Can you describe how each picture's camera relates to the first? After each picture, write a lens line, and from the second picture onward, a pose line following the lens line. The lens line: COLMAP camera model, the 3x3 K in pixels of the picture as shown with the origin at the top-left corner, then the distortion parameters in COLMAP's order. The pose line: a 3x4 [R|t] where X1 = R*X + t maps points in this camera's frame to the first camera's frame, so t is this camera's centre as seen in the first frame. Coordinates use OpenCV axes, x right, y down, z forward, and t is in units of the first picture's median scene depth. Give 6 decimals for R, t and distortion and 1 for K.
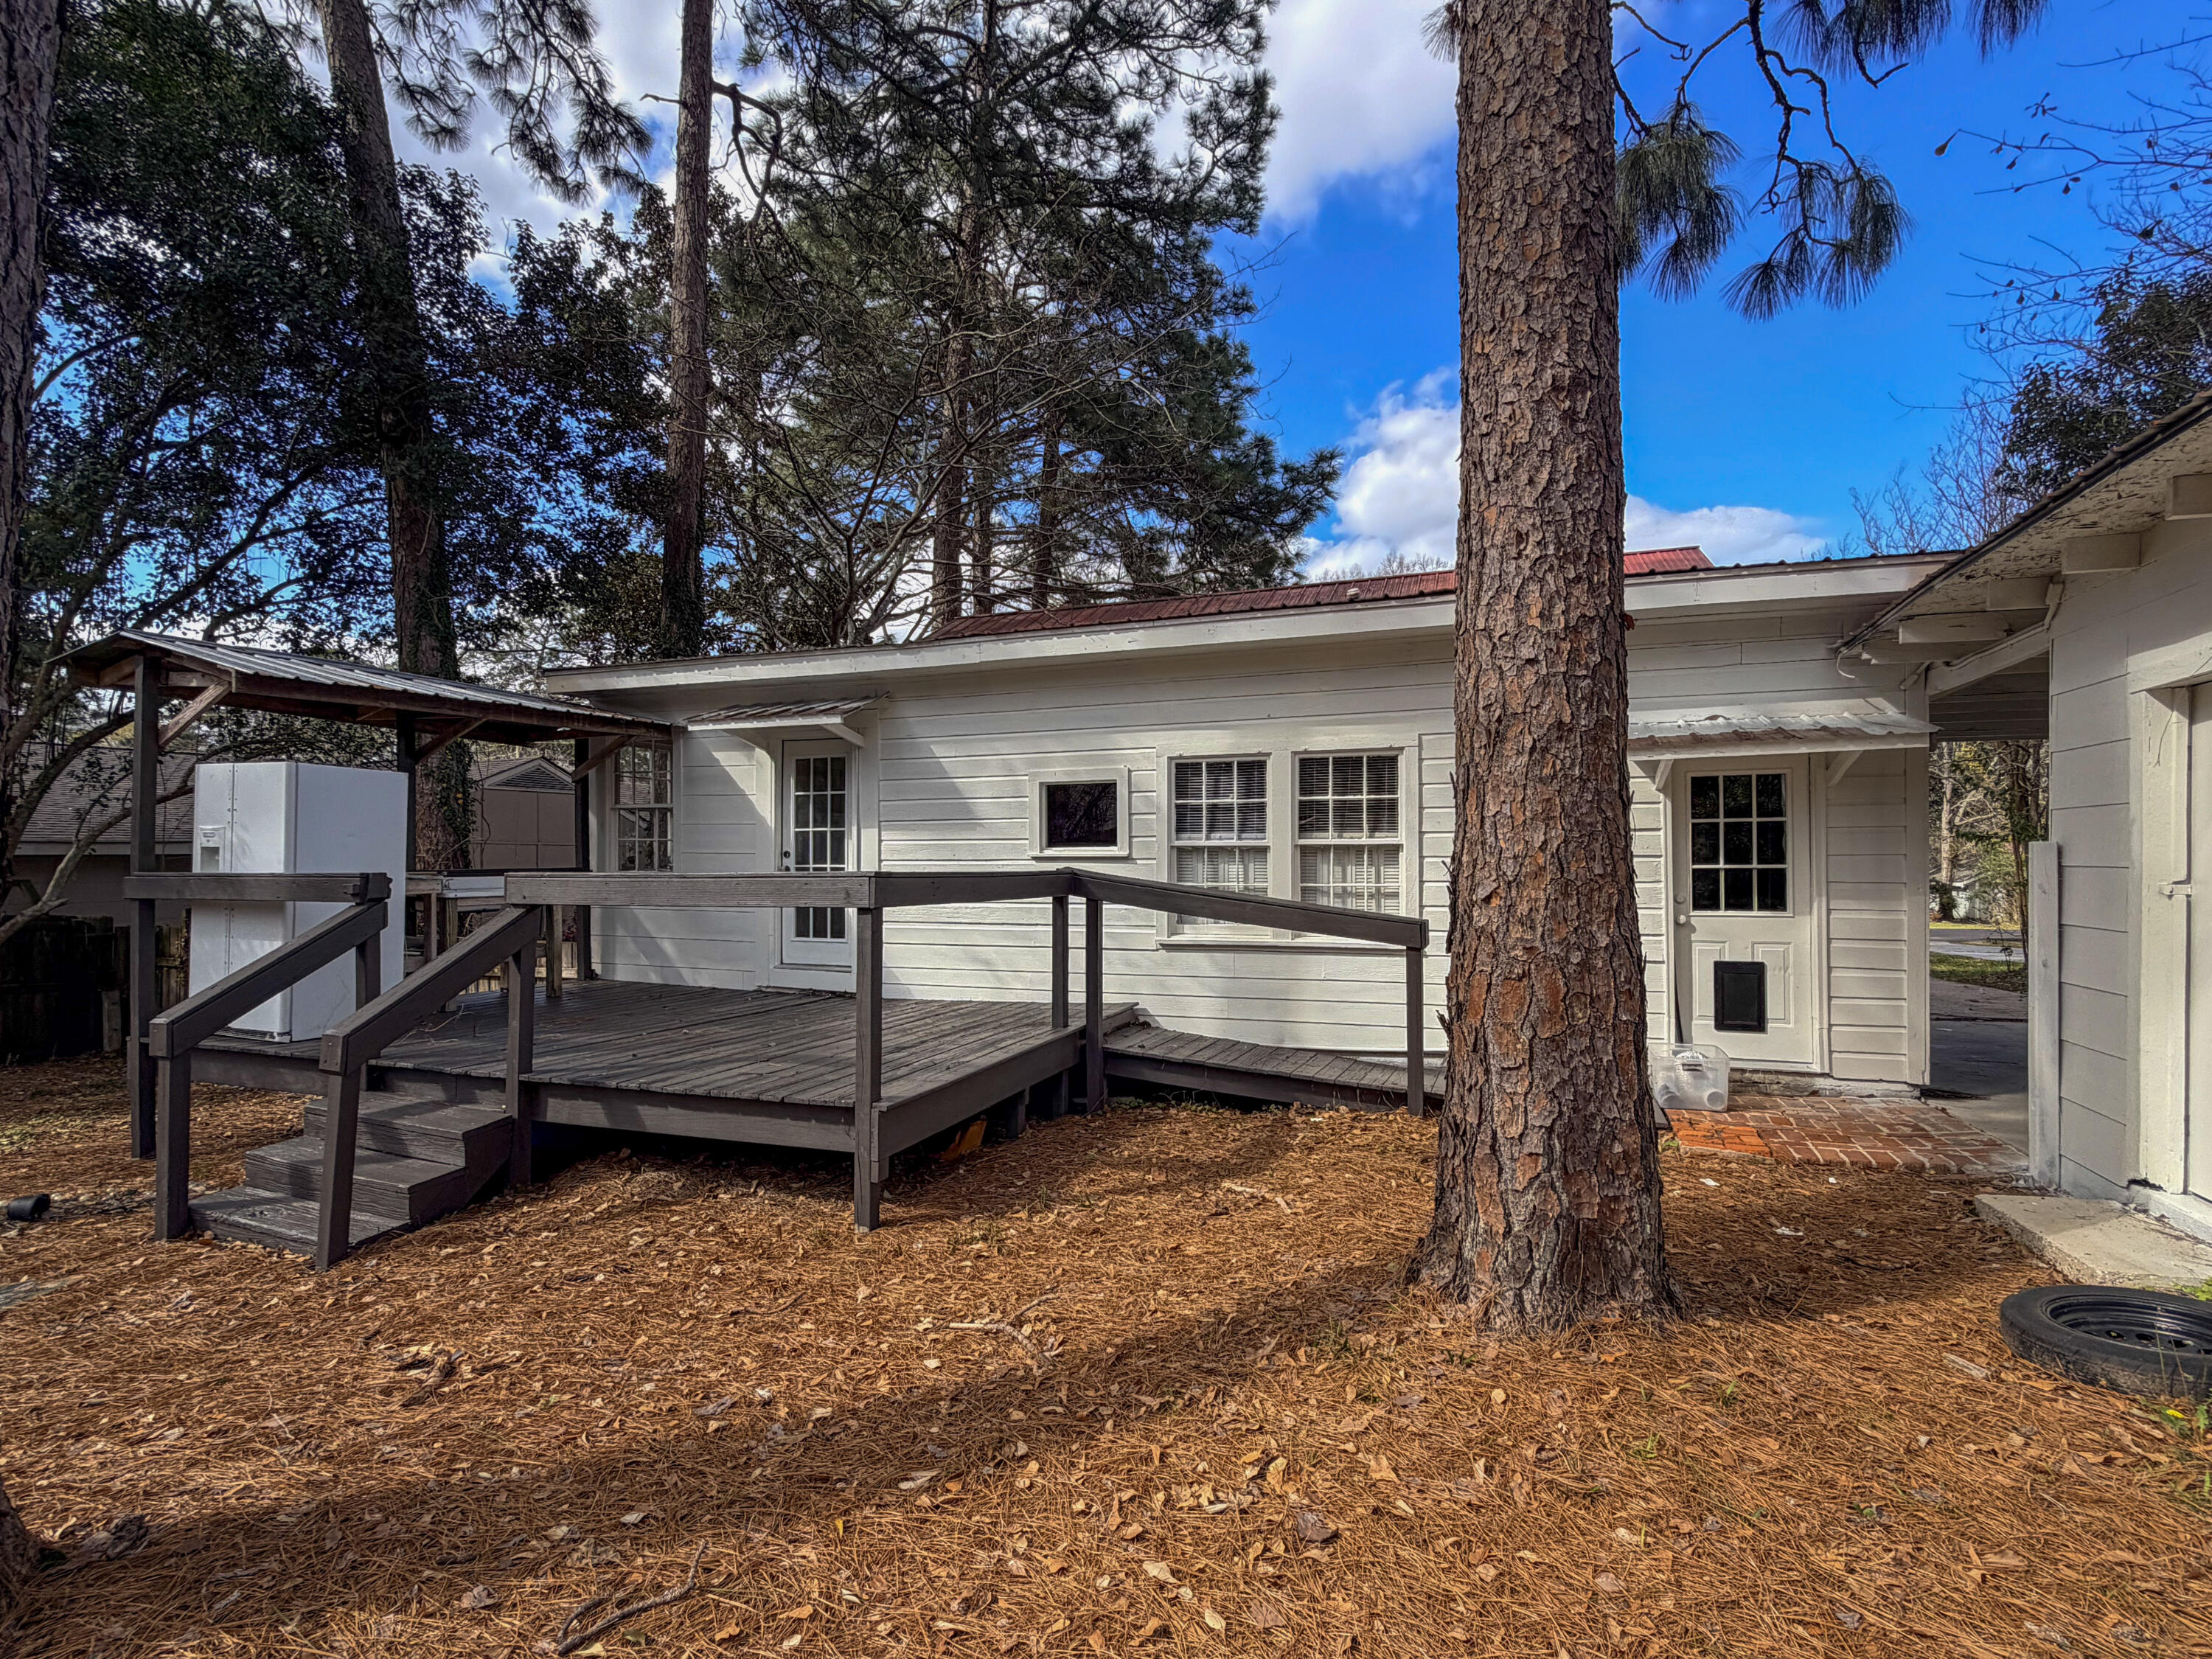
lens RADIAL K [[1064.1, 0, 1106.0], [0, 1064.1, 829.5], [0, 0, 1]] dist [0.001826, 0.000286]
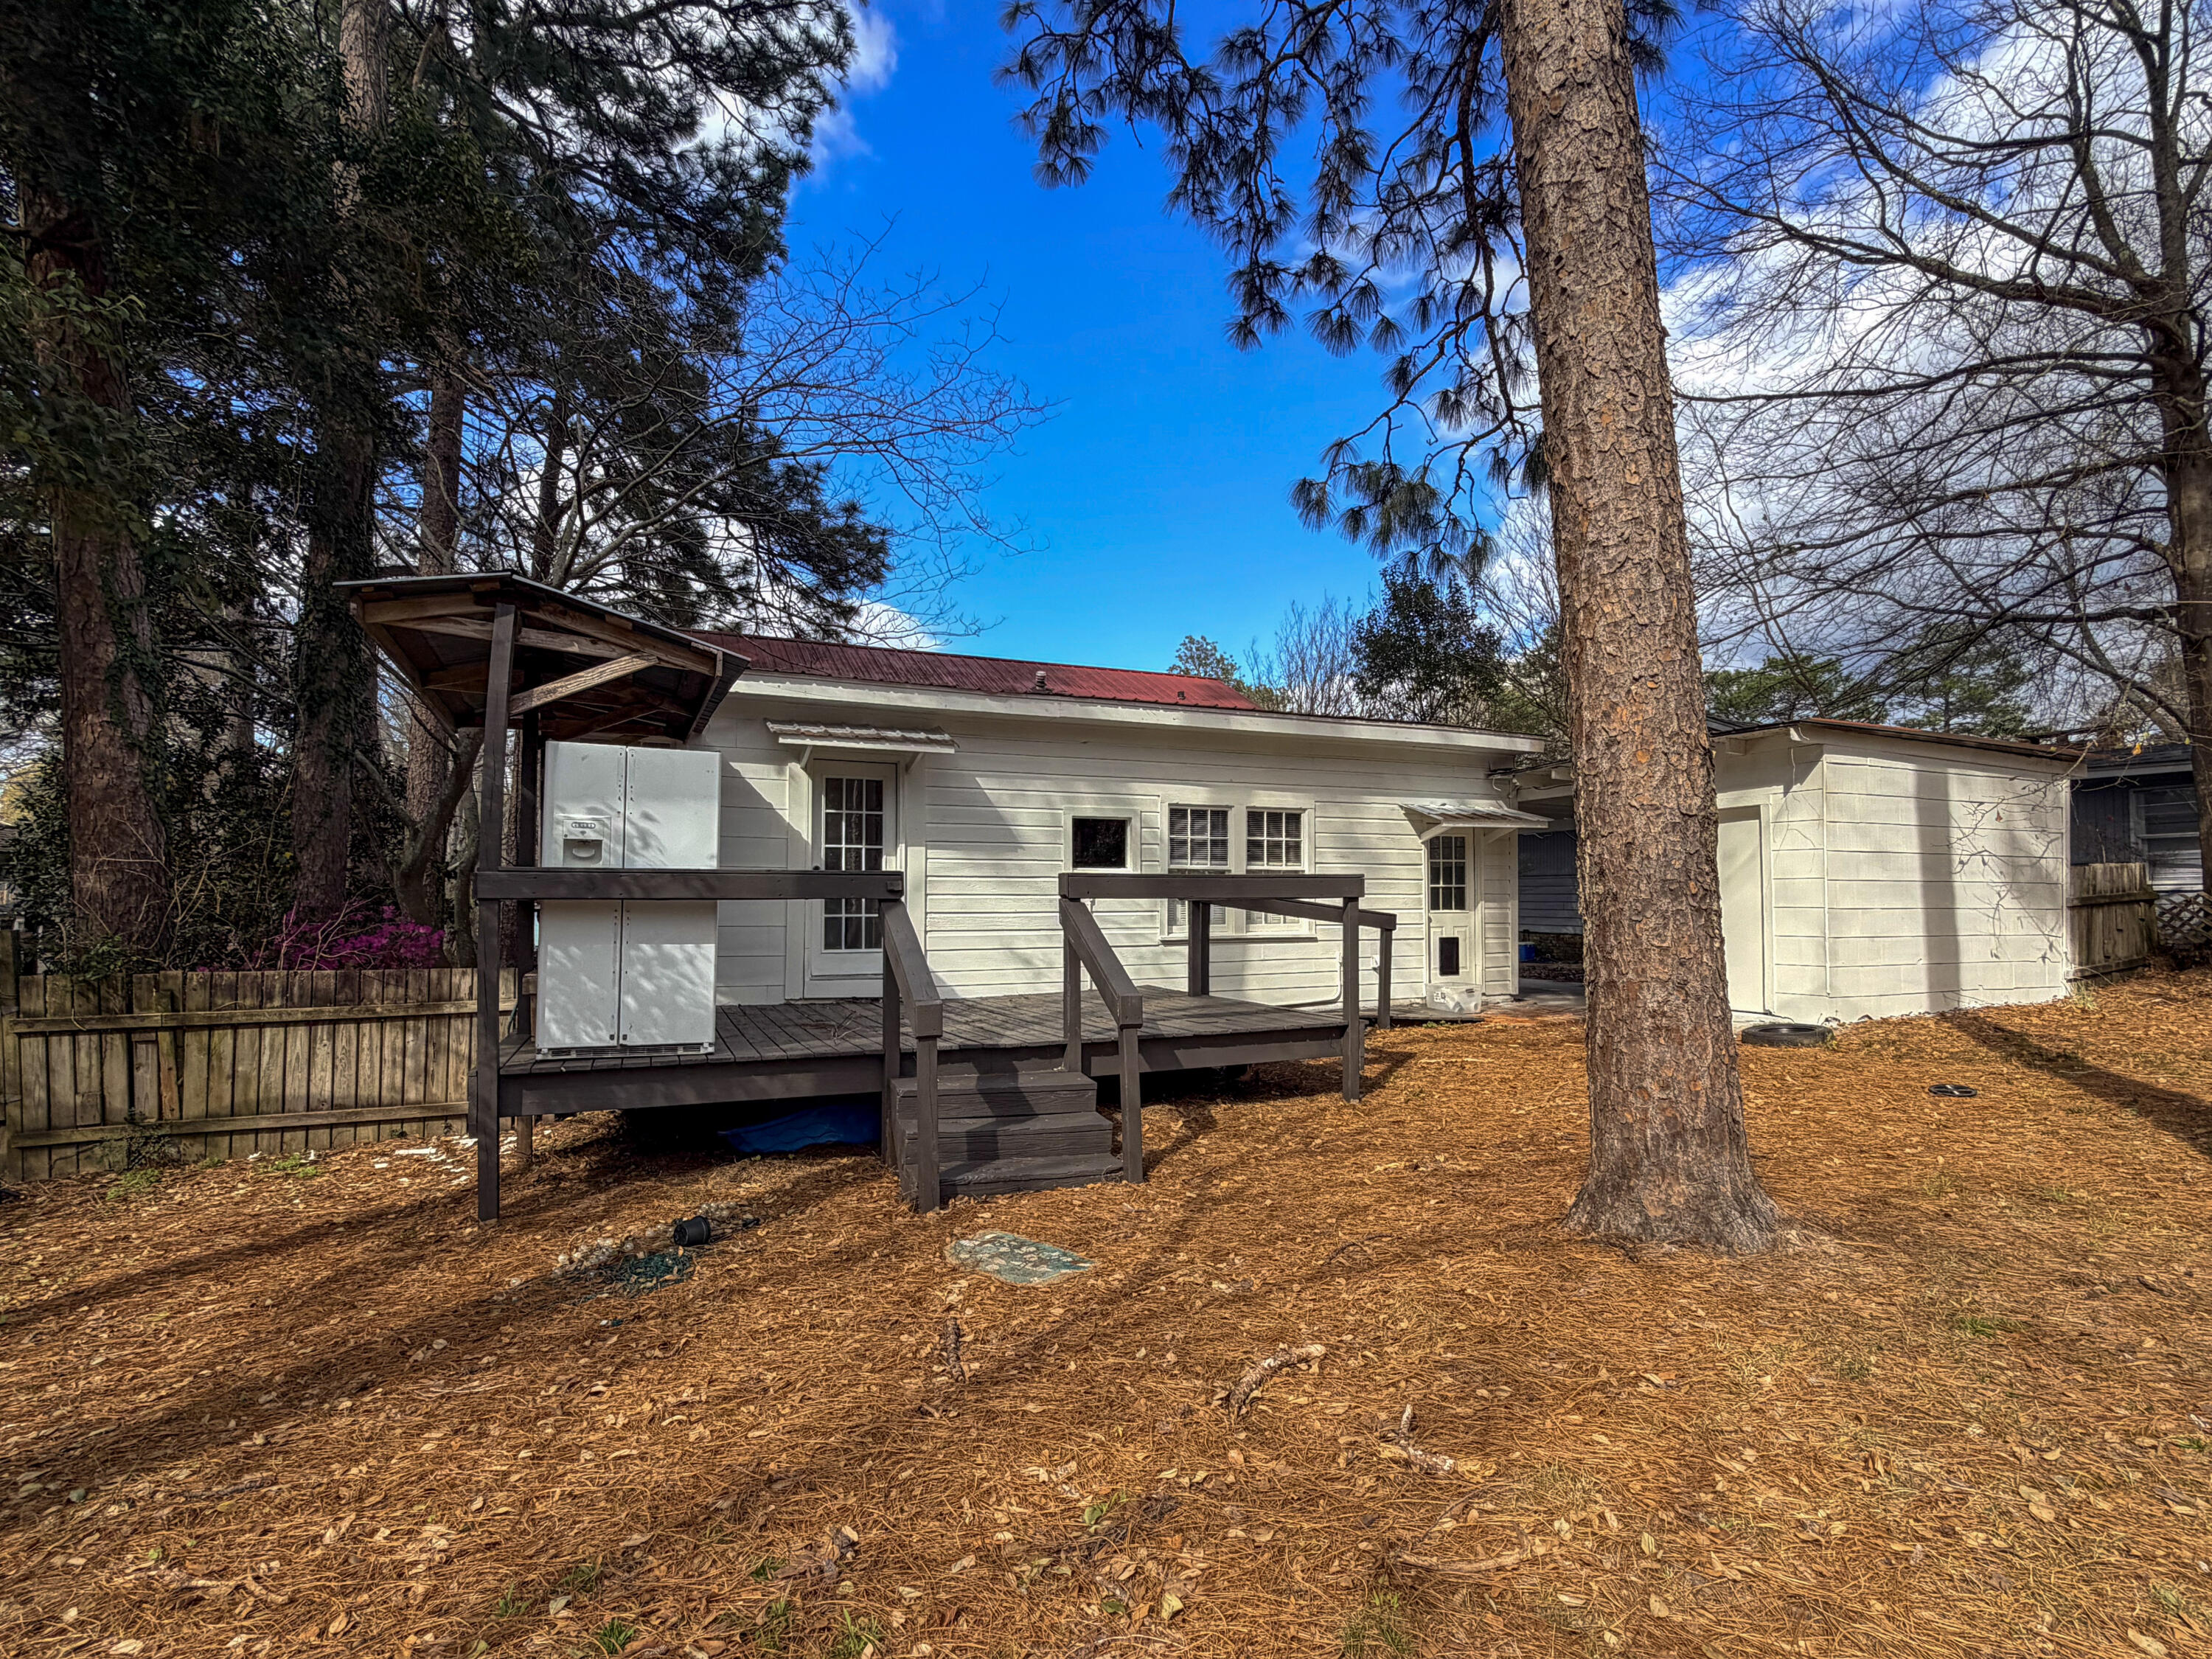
lens RADIAL K [[1064.1, 0, 1106.0], [0, 1064.1, 829.5], [0, 0, 1]] dist [0.001826, 0.000286]
pose [[0.719908, 0.050443, 0.692234, -0.970840], [-0.020212, 0.998456, -0.051738, 0.039260], [-0.693775, 0.023255, 0.719816, 0.069378]]
